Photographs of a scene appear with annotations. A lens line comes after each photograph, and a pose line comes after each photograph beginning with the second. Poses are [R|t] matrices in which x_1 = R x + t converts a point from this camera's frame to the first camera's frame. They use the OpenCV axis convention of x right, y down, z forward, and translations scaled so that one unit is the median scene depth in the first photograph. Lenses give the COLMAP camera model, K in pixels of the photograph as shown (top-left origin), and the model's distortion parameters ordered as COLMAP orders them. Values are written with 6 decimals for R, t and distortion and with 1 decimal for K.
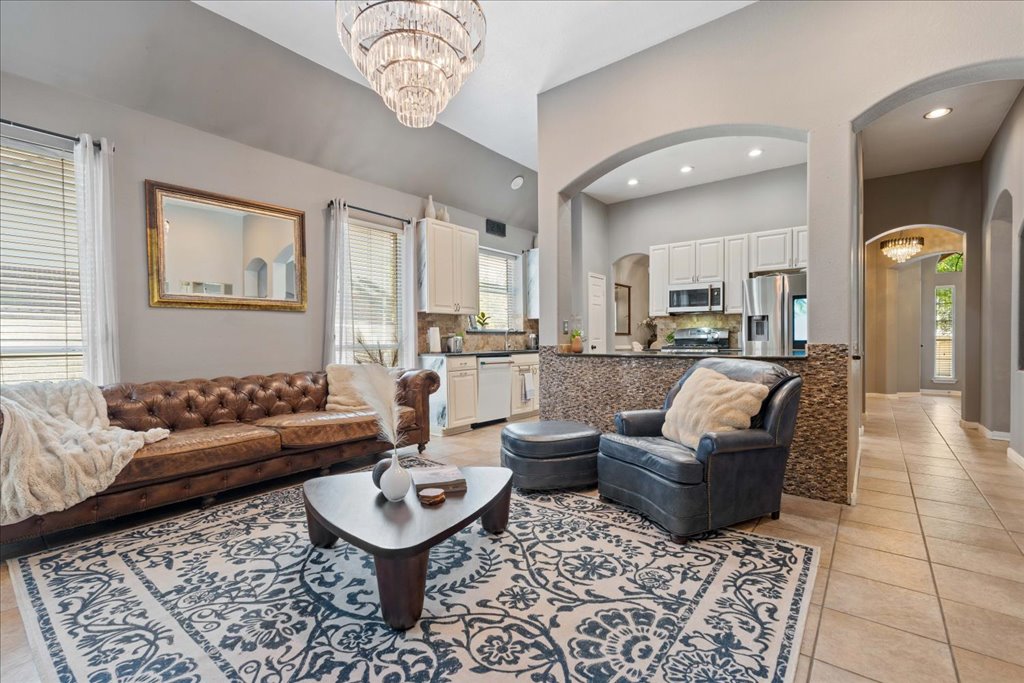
lens RADIAL K [[459.0, 0, 520.0], [0, 459.0, 341.0], [0, 0, 1]] dist [-0.000038, 0.000163]
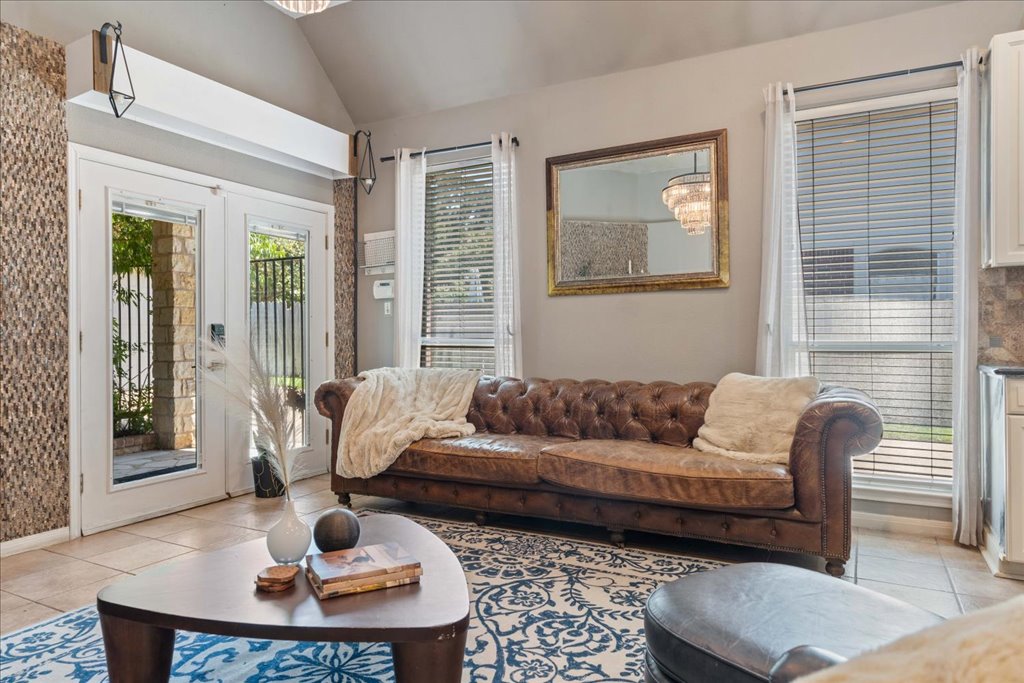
lens RADIAL K [[649.6, 0, 512.0], [0, 649.6, 341.5], [0, 0, 1]] dist [-0.000059, 0.000764]
pose [[0.167237, 0.011891, -0.985845, 0.457466], [-0.001338, 0.999929, 0.011834, -0.001263], [0.985916, -0.000660, 0.167241, 0.713689]]
